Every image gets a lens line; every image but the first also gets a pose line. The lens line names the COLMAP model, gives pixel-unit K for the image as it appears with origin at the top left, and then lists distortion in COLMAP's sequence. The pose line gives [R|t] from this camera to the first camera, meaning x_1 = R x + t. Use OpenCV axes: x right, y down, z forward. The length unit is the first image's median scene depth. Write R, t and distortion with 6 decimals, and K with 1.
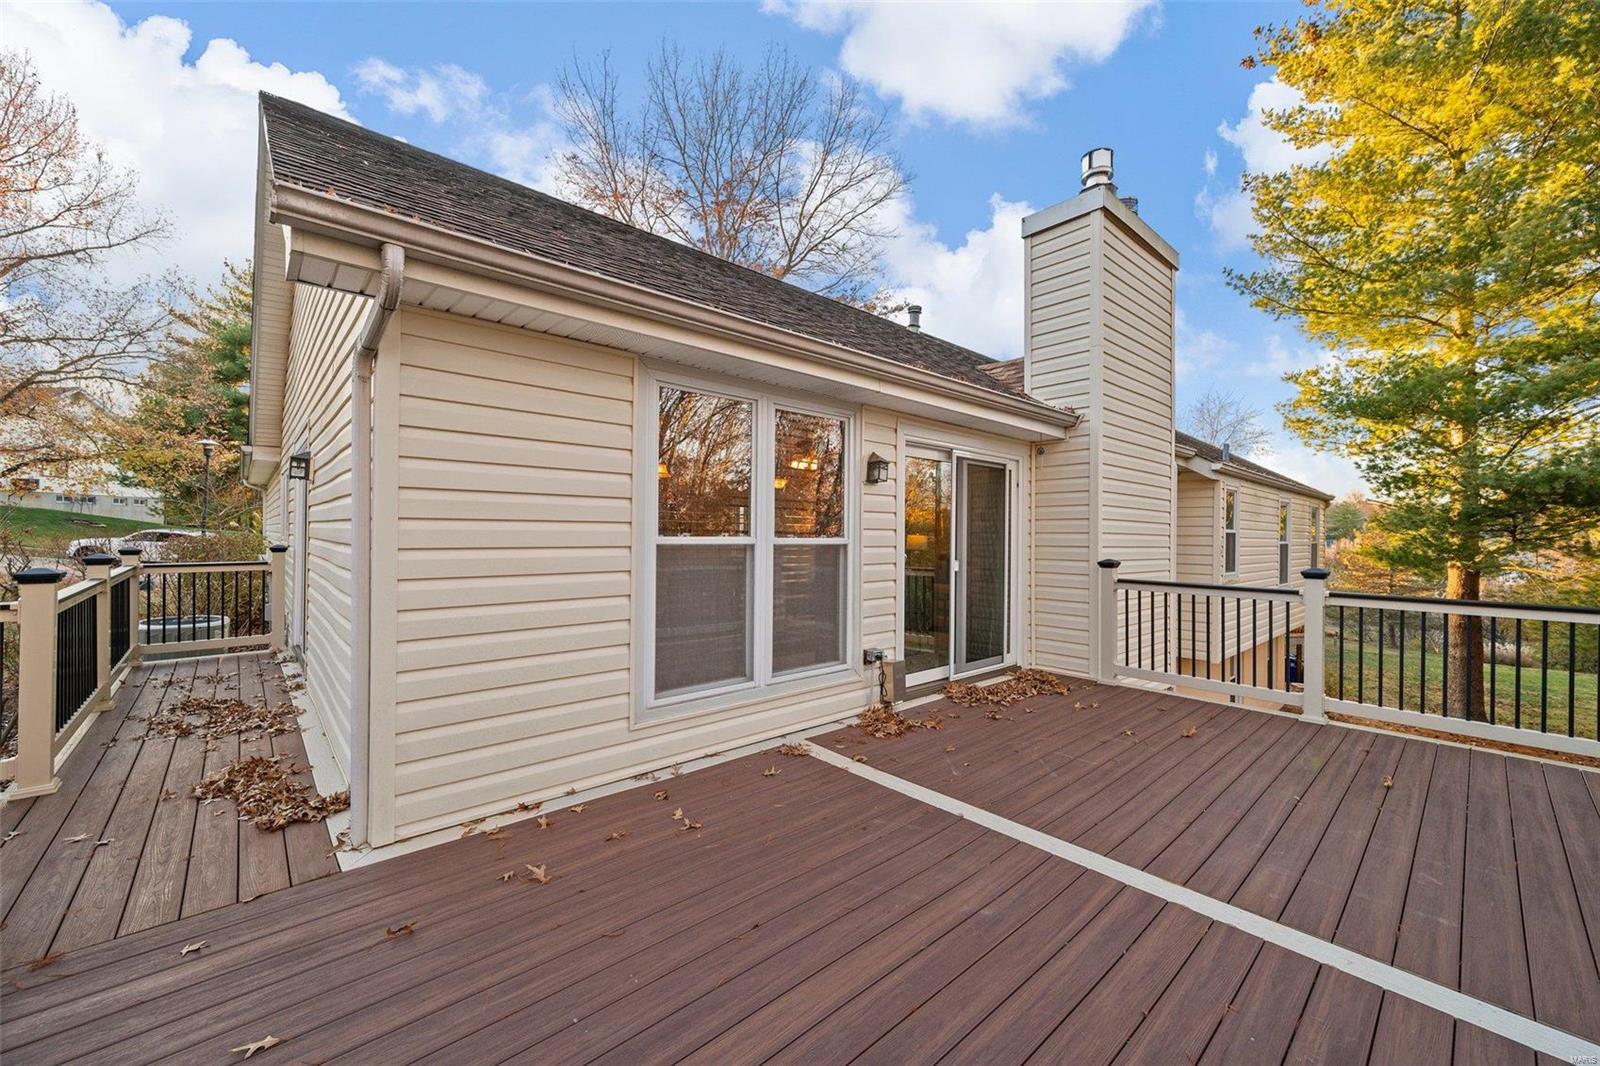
lens RADIAL K [[626.1, 0, 807.9], [0, 626.1, 532.2], [0, 0, 1]] dist [0.000052, 0.000149]
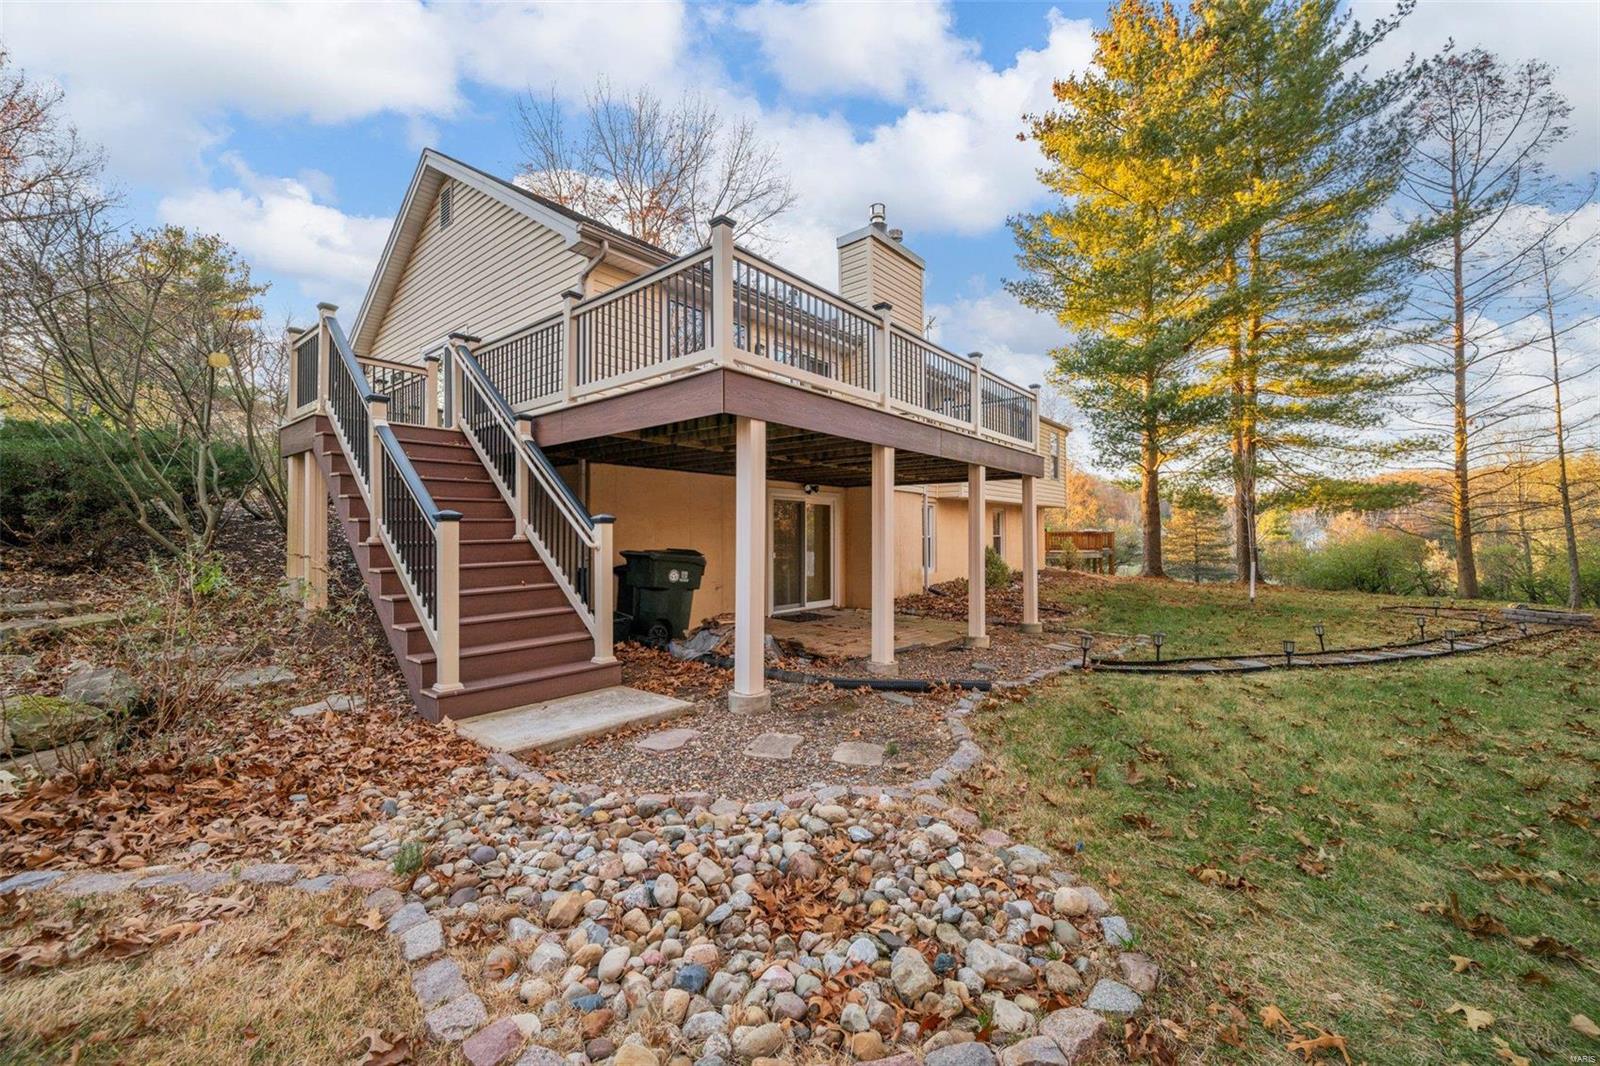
lens RADIAL K [[628.6, 0, 798.0], [0, 628.6, 526.5], [0, 0, 1]] dist [-0.001049, 0.000089]
pose [[0.991119, -0.008770, 0.132689, -0.016132], [0.010247, 0.999893, -0.010454, 0.160442], [-0.132584, 0.011720, 0.991103, -0.353592]]
